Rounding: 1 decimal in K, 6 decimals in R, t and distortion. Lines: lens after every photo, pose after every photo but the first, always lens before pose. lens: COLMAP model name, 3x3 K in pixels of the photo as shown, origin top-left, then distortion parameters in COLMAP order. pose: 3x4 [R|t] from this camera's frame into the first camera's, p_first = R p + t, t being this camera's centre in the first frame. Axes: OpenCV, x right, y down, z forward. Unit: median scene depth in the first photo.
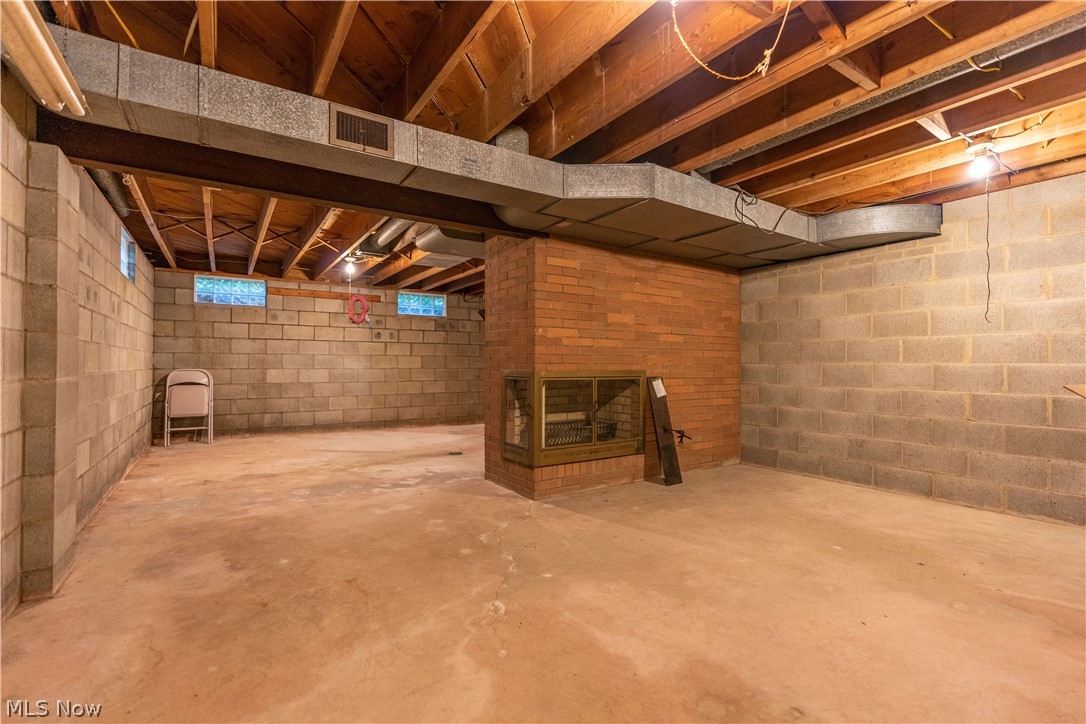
lens RADIAL K [[490.3, 0, 541.6], [0, 490.3, 362.1], [0, 0, 1]] dist [-0.012656, 0.002821]
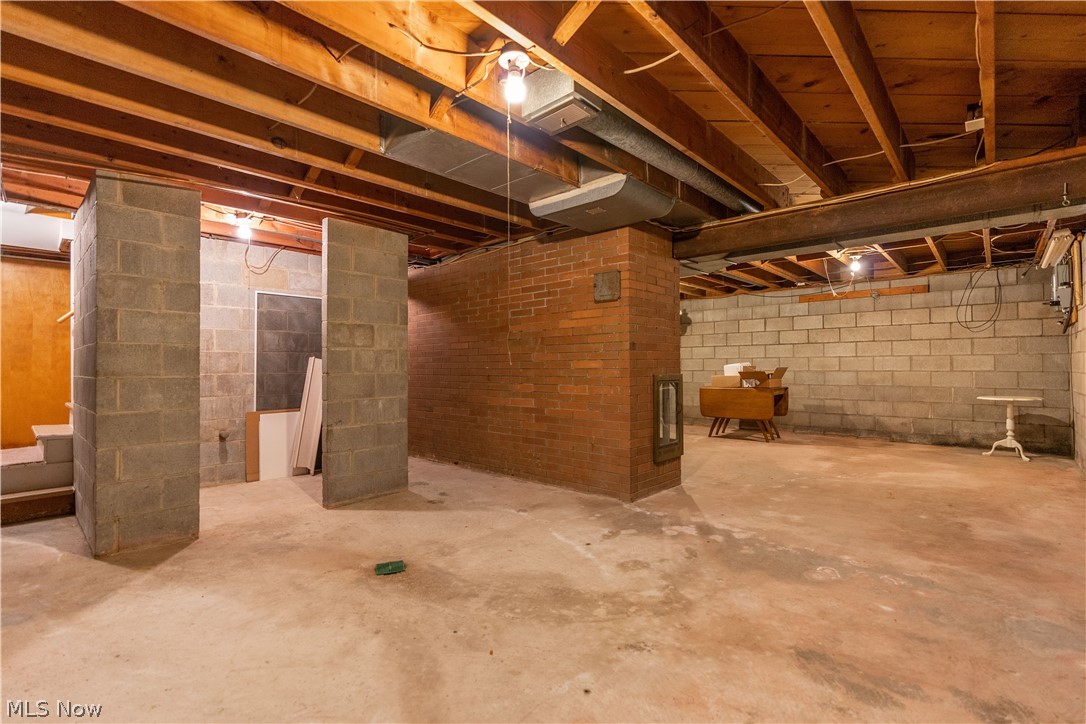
lens RADIAL K [[490.3, 0, 541.1], [0, 490.3, 362.1], [0, 0, 1]] dist [-0.012656, 0.002821]
pose [[-0.234013, 0.004622, 0.972223, -1.252900], [-0.001233, 0.999986, -0.005051, -0.006711], [-0.972233, -0.002381, -0.234004, 1.847689]]
